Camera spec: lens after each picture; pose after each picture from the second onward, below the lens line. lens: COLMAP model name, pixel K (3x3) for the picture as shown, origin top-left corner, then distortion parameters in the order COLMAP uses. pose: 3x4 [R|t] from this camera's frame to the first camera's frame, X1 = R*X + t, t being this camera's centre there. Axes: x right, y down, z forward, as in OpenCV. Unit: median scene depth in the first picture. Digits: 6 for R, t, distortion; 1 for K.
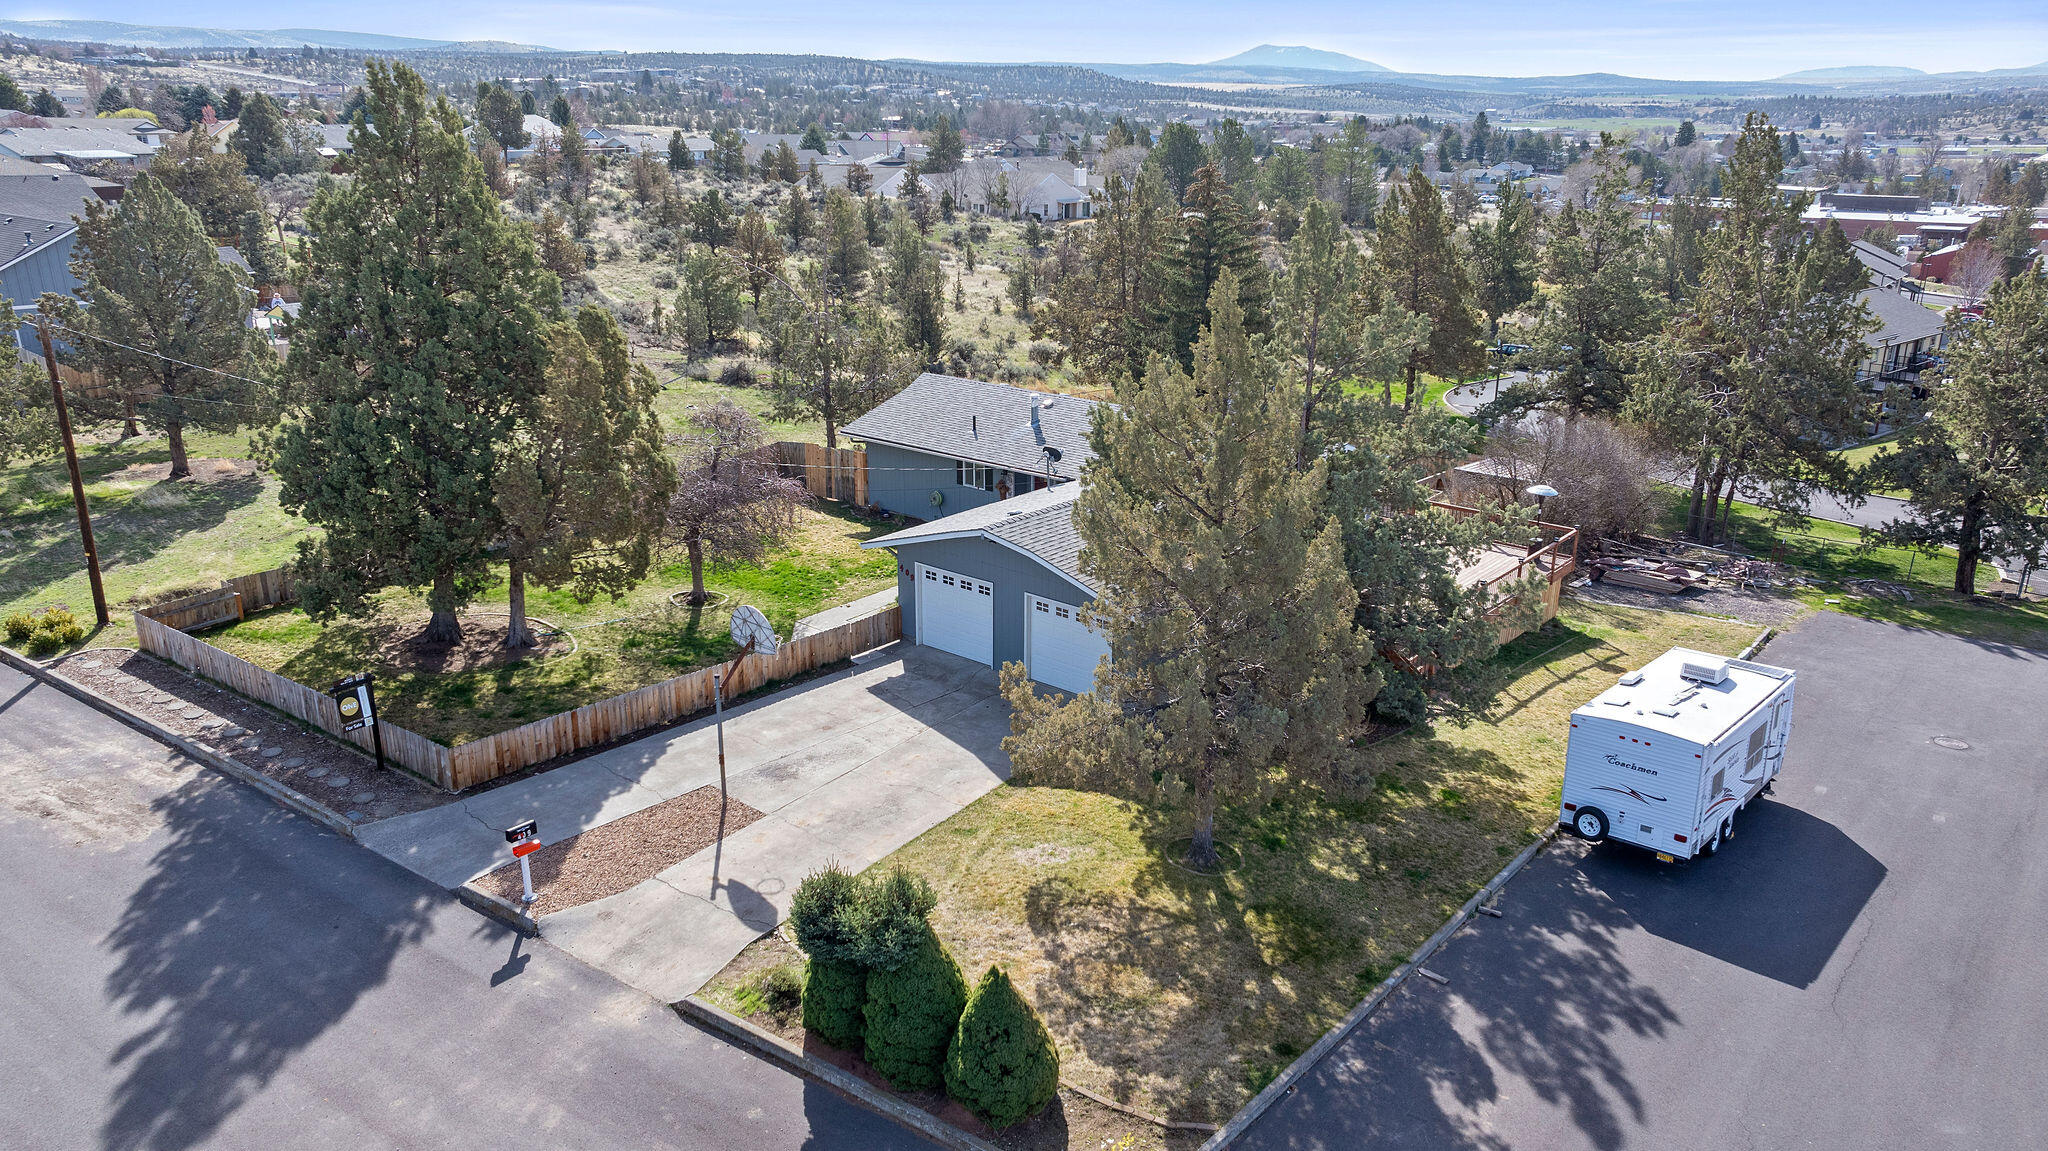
lens RADIAL K [[1443.2, 0, 1027.6], [0, 1443.2, 575.7], [0, 0, 1]] dist [-0.033182, 0.039697]
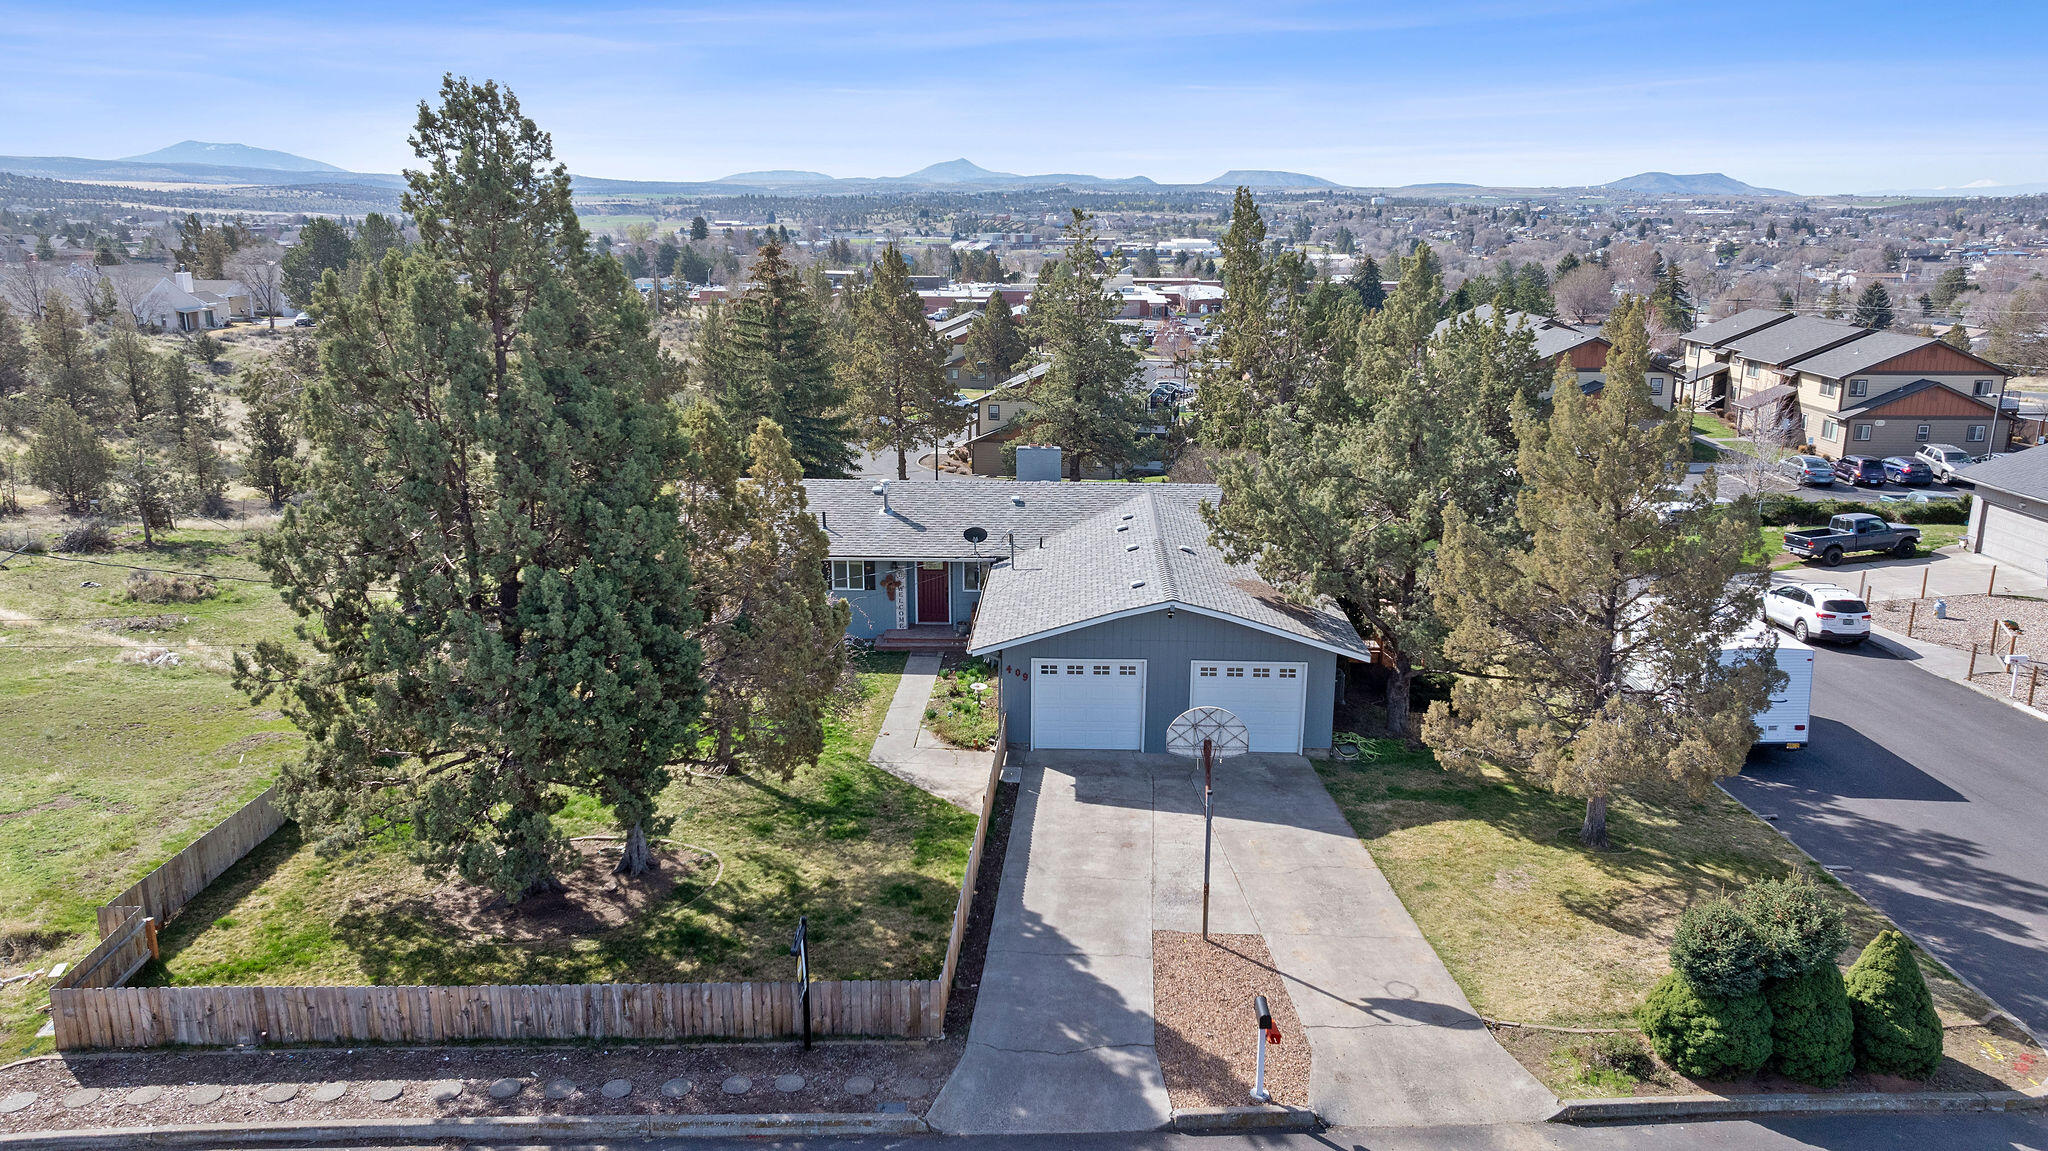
lens RADIAL K [[1443.2, 0, 1034.8], [0, 1443.2, 569.9], [0, 0, 1]] dist [-0.033182, 0.039697]
pose [[0.783330, -0.152024, 0.602730, -0.704300], [0.192782, 0.981237, -0.003054, -0.070132], [-0.590956, 0.118587, 0.797940, 0.308942]]
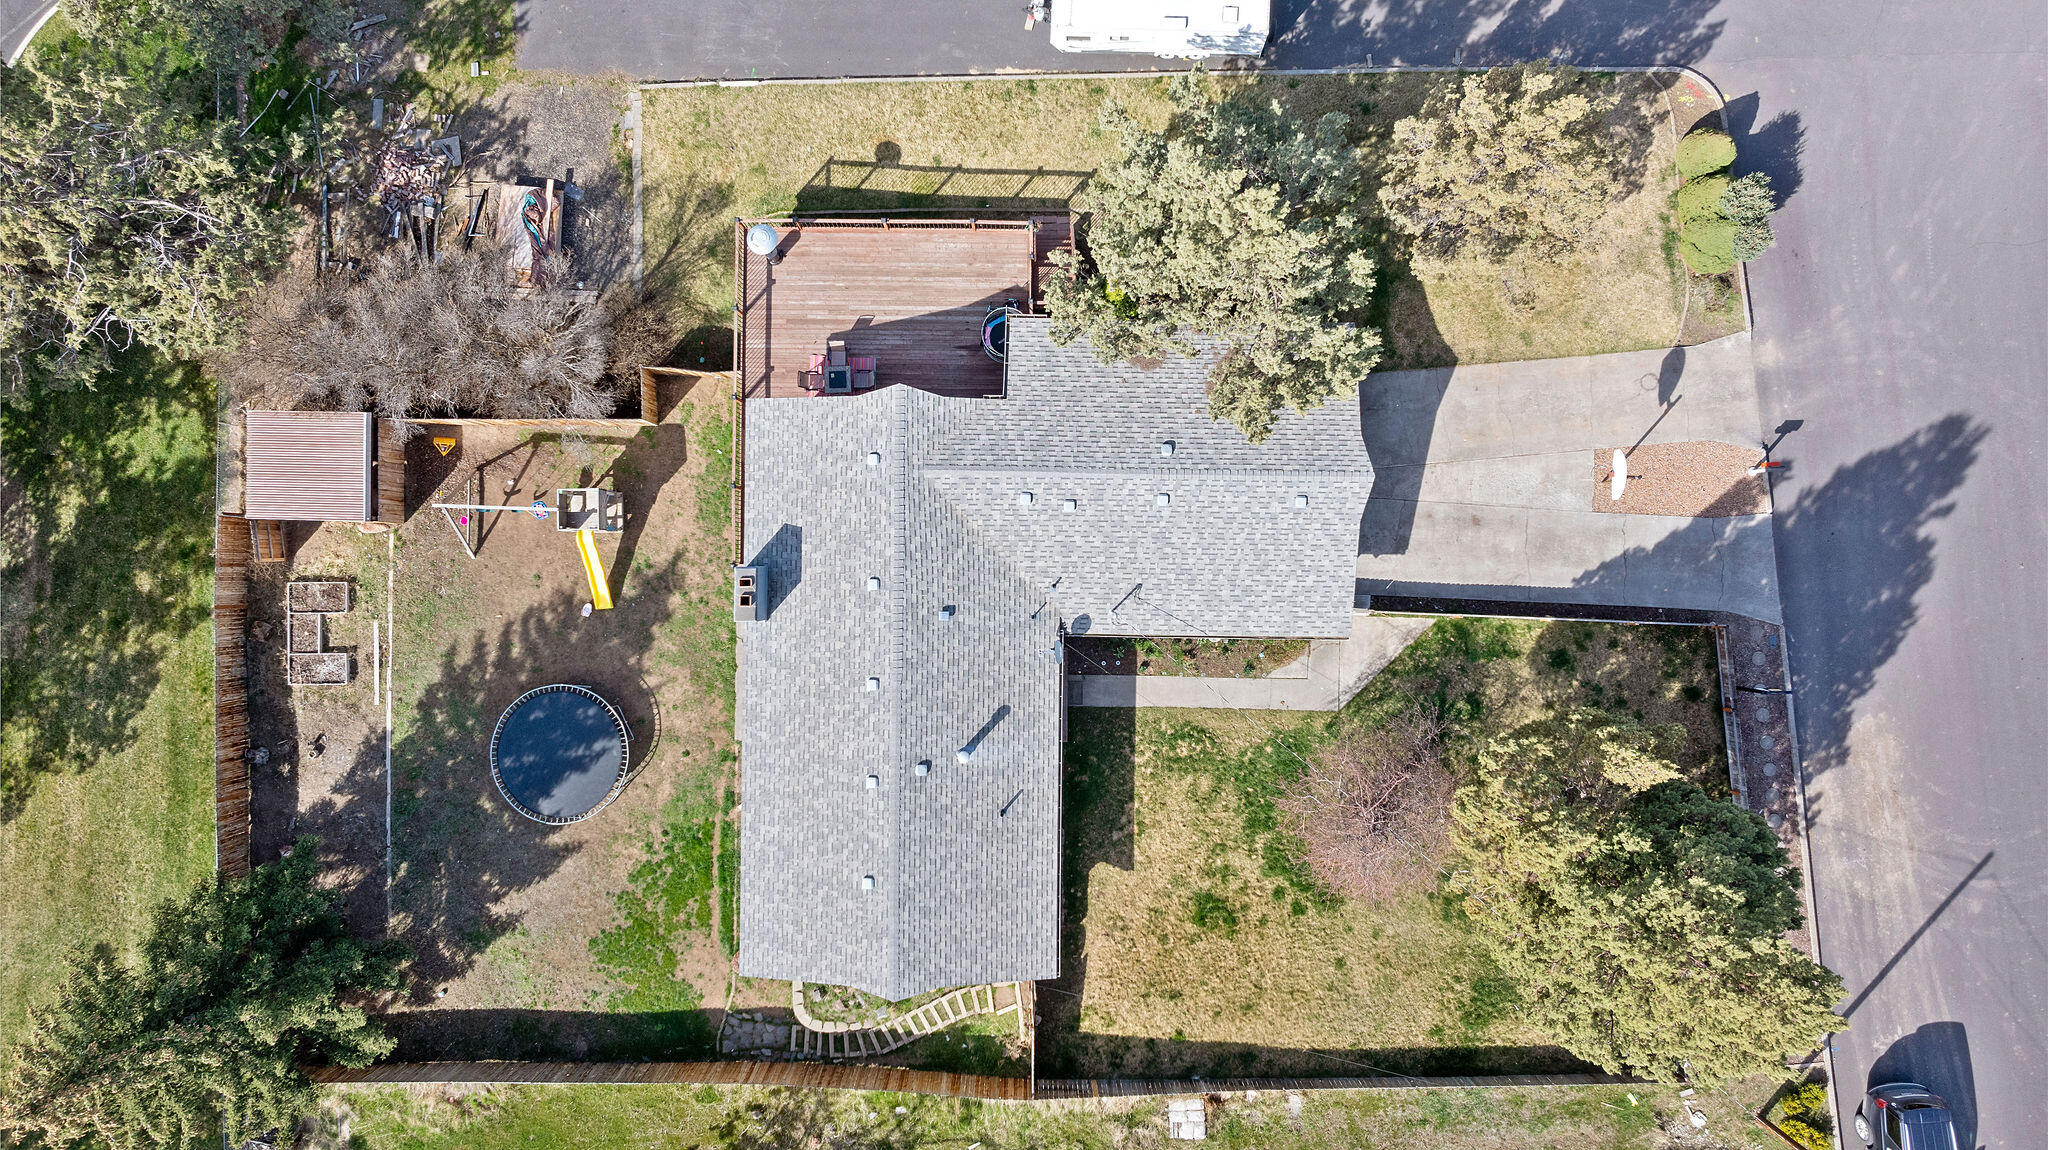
lens RADIAL K [[1443.2, 0, 1028.5], [0, 1443.2, 578.4], [0, 0, 1]] dist [-0.033182, 0.039697]
pose [[-0.636576, -0.771182, -0.007099, 0.098381], [0.229509, -0.198221, 0.952908, -1.309706], [-0.736272, 0.604969, 0.303176, 0.946126]]
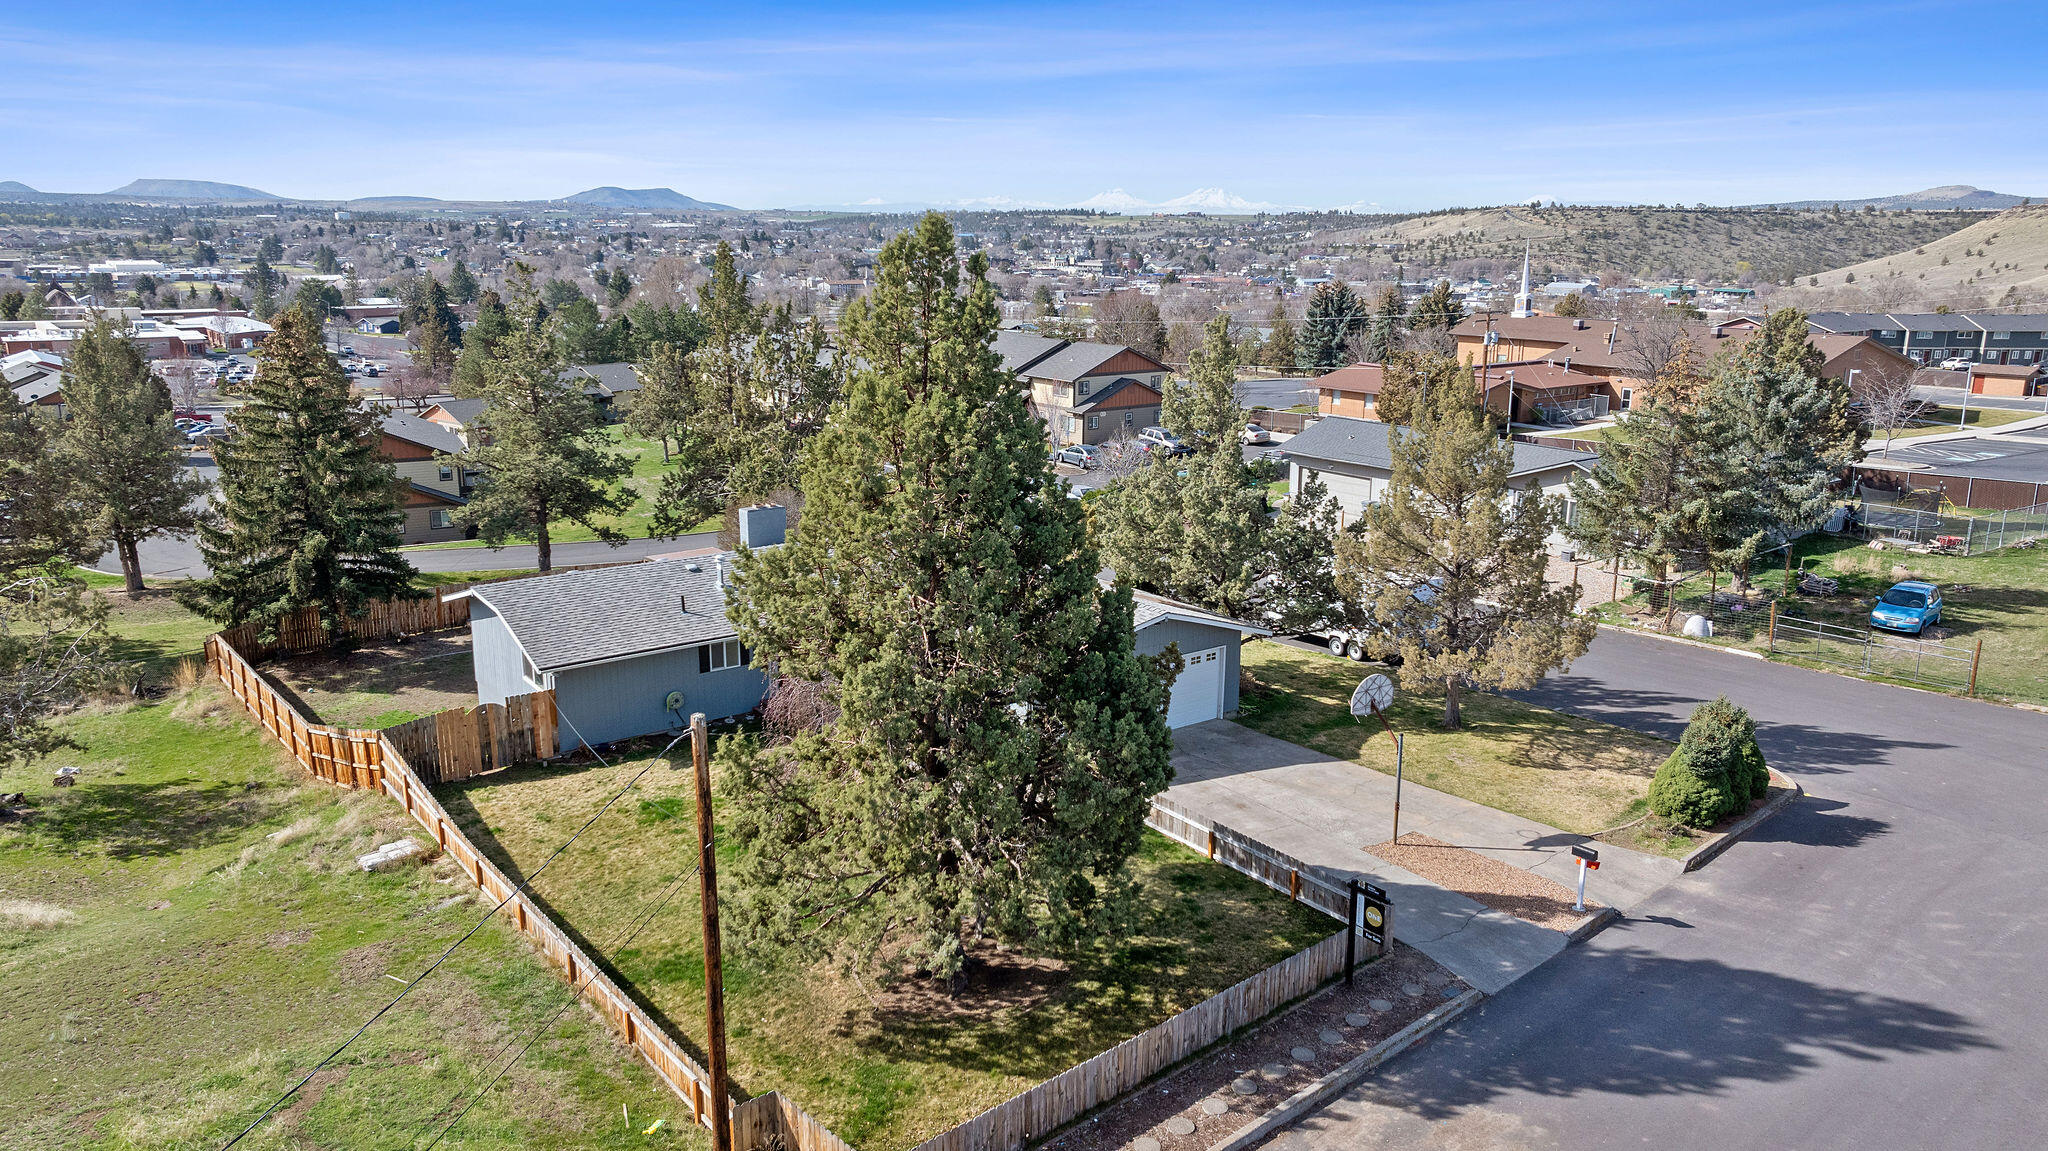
lens RADIAL K [[1443.2, 0, 1029.6], [0, 1443.2, 585.1], [0, 0, 1]] dist [-0.033182, 0.039697]
pose [[0.221442, -0.237425, 0.945829, -1.210484], [0.298072, 0.939969, 0.166168, -0.294208], [-0.928502, 0.245129, 0.278918, 0.813579]]
